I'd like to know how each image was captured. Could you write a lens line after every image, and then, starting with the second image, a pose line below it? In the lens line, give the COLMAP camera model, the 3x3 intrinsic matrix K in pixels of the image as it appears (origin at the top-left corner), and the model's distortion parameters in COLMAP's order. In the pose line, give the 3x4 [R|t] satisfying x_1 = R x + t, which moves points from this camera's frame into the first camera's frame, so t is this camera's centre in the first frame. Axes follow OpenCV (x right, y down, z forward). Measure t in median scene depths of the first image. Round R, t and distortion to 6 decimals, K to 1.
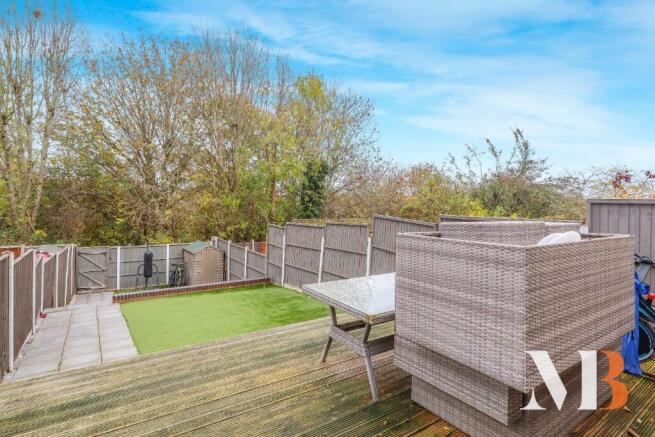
lens RADIAL K [[329.9, 0, 316.8], [0, 329.9, 198.8], [0, 0, 1]] dist [-0.010384, -0.000353]
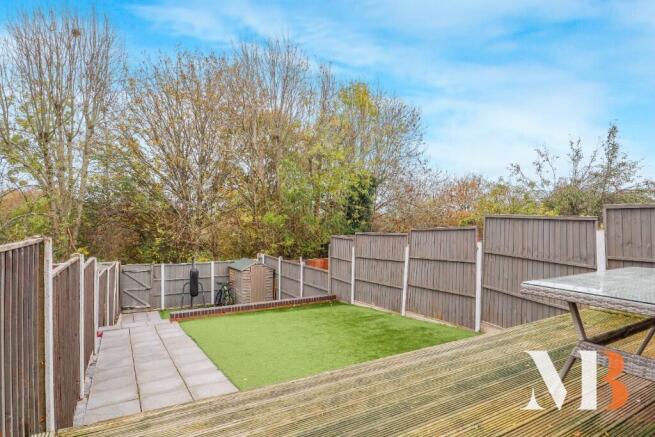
lens RADIAL K [[336.0, 0, 327.5], [0, 336.0, 218.5], [0, 0, 1]] dist [-0.024653, 0.001286]
pose [[0.998791, -0.011695, -0.047745, -0.080115], [0.011403, 0.999915, -0.006373, 0.024998], [0.047815, 0.005820, 0.998839, 0.056629]]
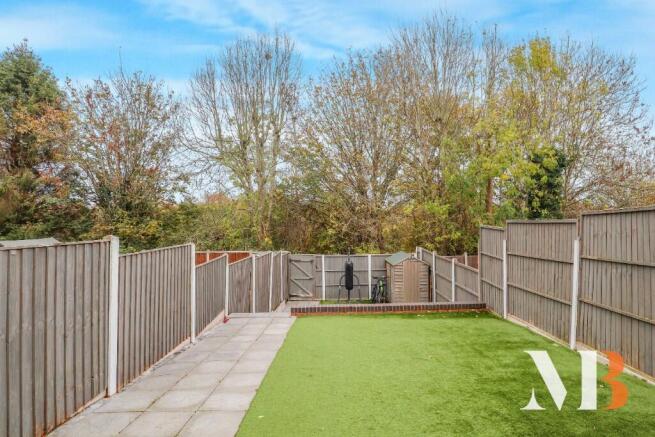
lens RADIAL K [[340.7, 0, 362.6], [0, 340.7, 193.9], [0, 0, 1]] dist [-0.027556, 0.000432]
pose [[0.876431, -0.052320, -0.478677, -0.012252], [0.021706, 0.997362, -0.069270, 0.038075], [0.481038, 0.050320, 0.875254, 0.170815]]
